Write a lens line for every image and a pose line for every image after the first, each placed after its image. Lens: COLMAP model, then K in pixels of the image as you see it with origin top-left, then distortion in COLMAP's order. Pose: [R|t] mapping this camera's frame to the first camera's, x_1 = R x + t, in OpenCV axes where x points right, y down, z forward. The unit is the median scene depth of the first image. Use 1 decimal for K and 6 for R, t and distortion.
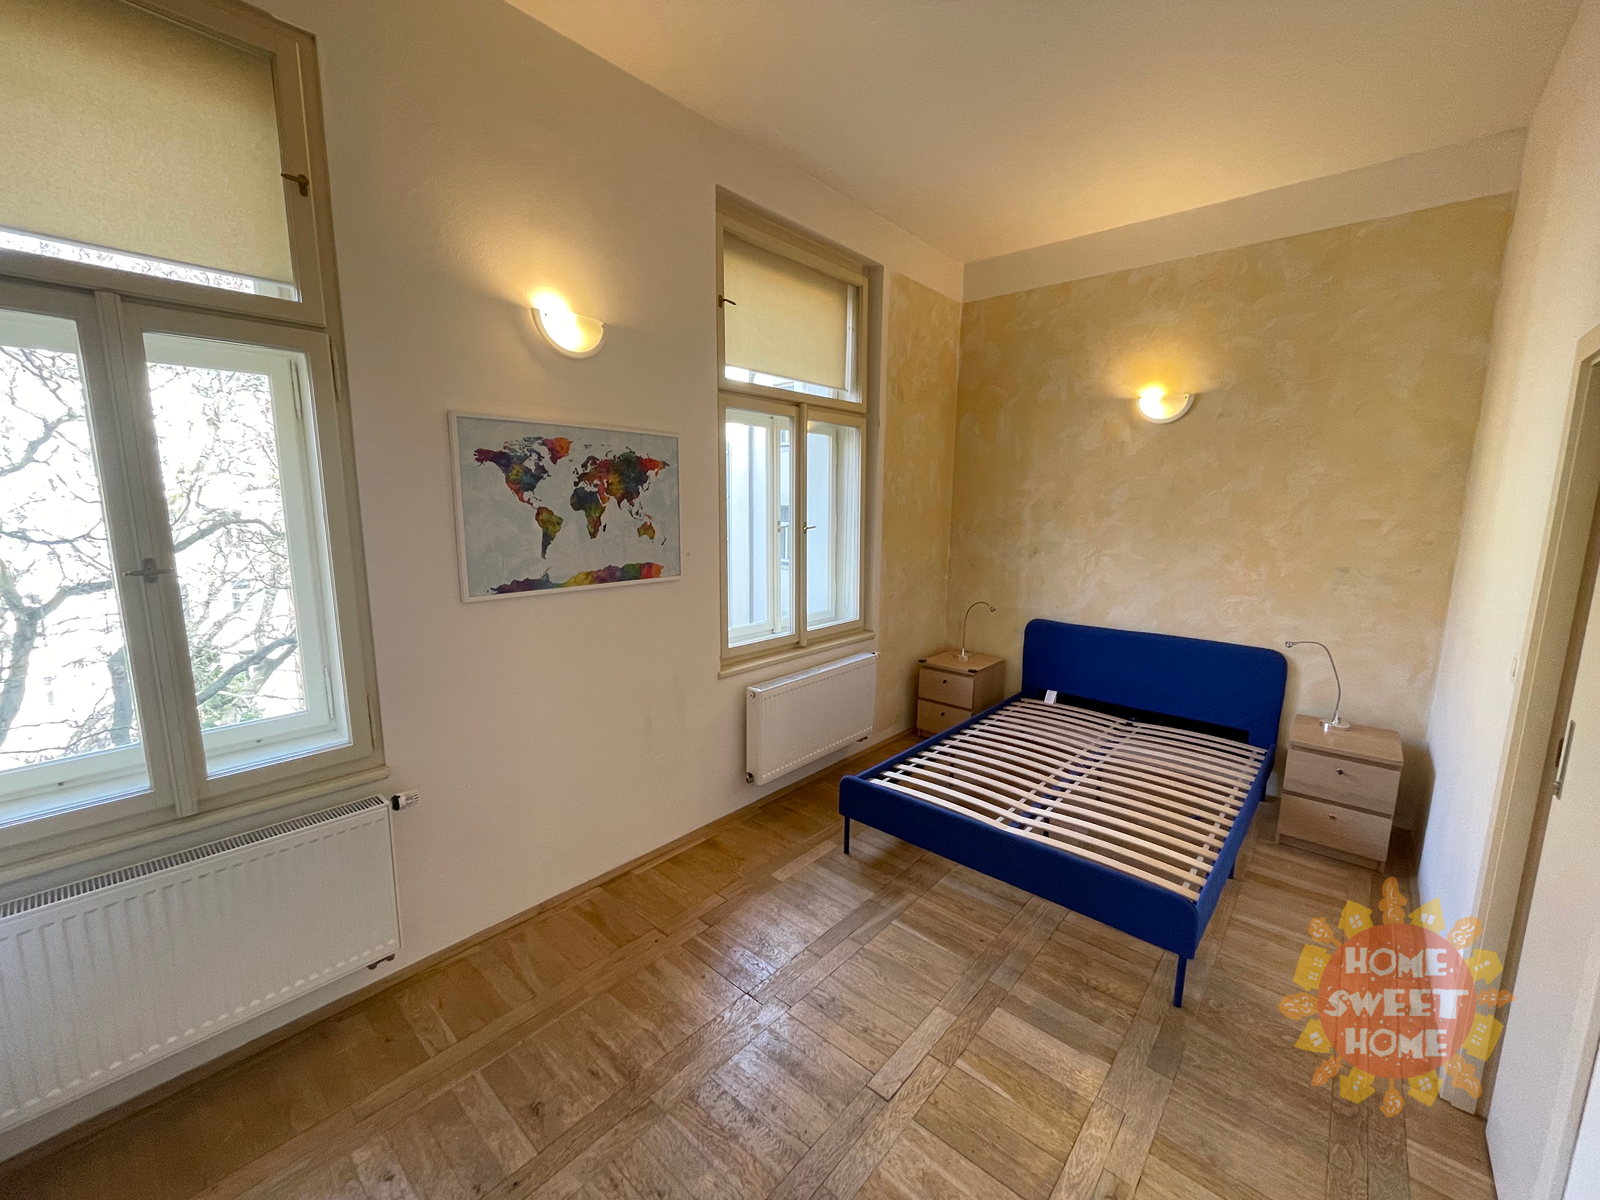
lens RADIAL K [[644.2, 0, 803.3], [0, 644.2, 599.0], [0, 0, 1]] dist [-0.003201, -0.000783]
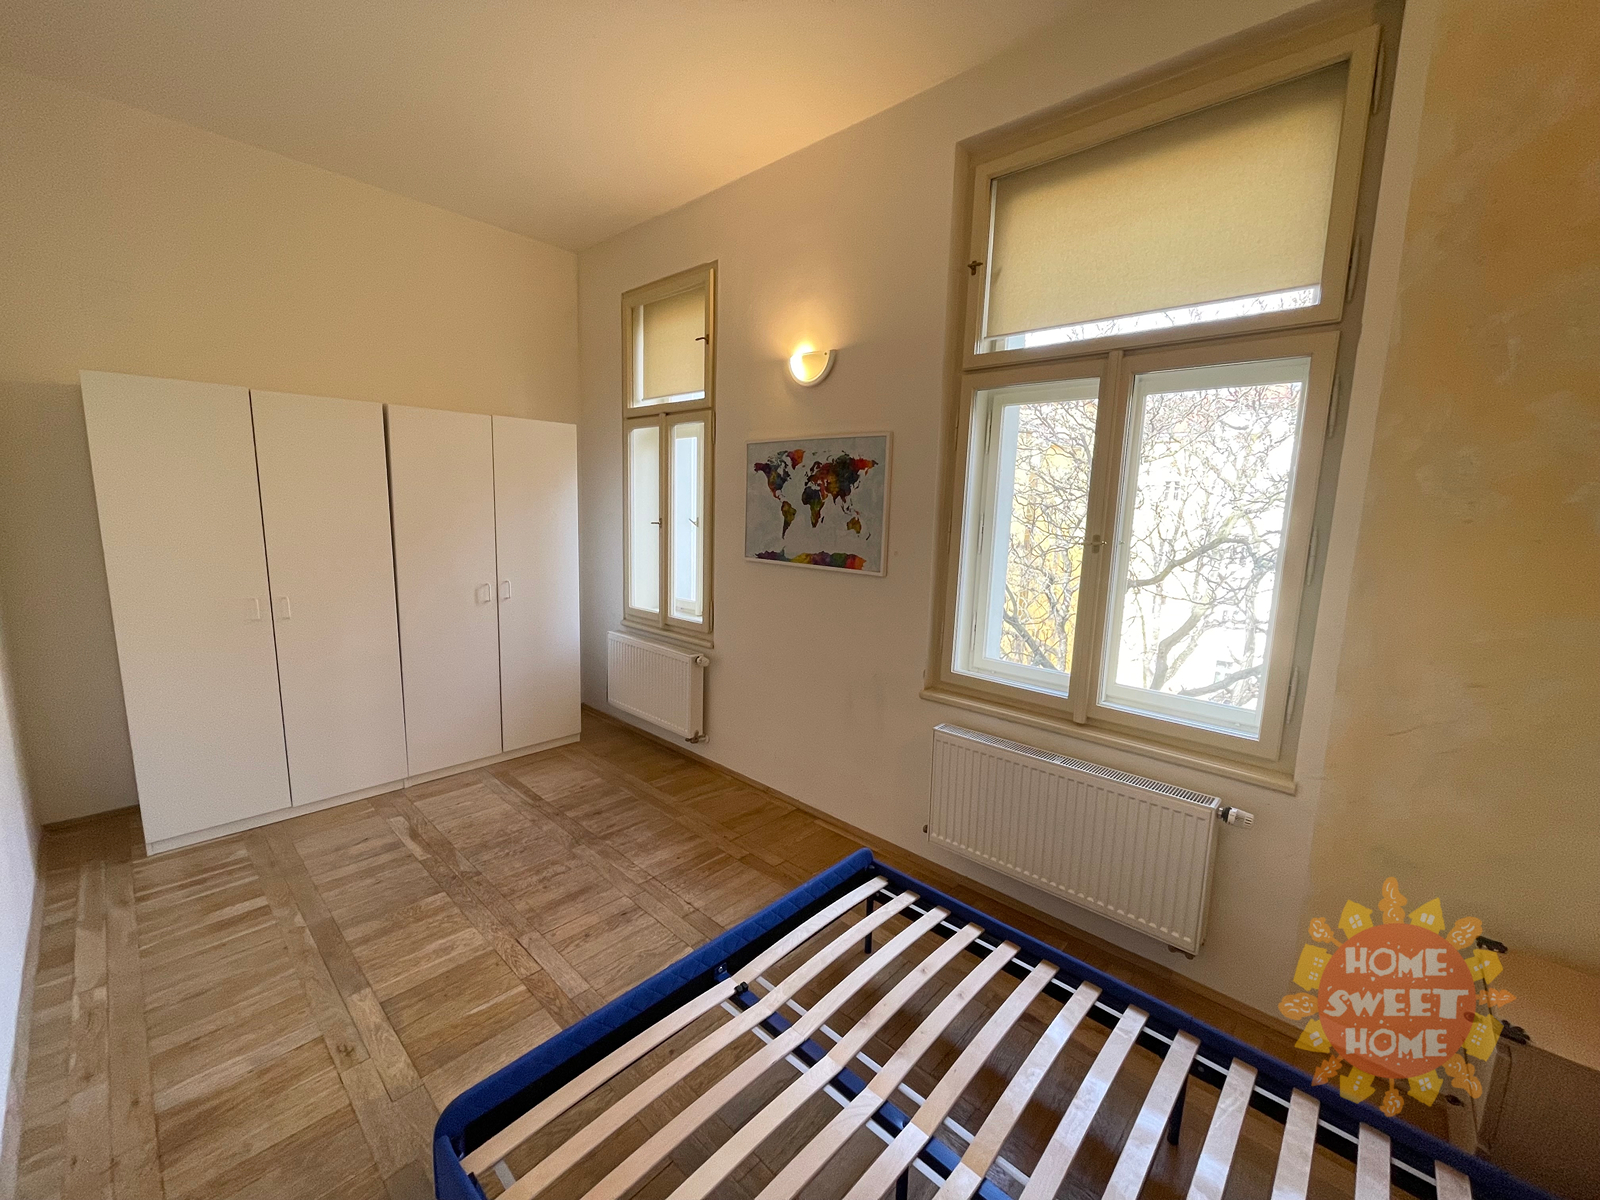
lens RADIAL K [[644.2, 0, 803.3], [0, 644.2, 599.0], [0, 0, 1]] dist [-0.003201, -0.000783]
pose [[-0.025322, 0.131793, -0.990954, 0.943400], [-0.185977, 0.973346, 0.134203, -0.125822], [0.982228, 0.187693, -0.000137, 1.029464]]
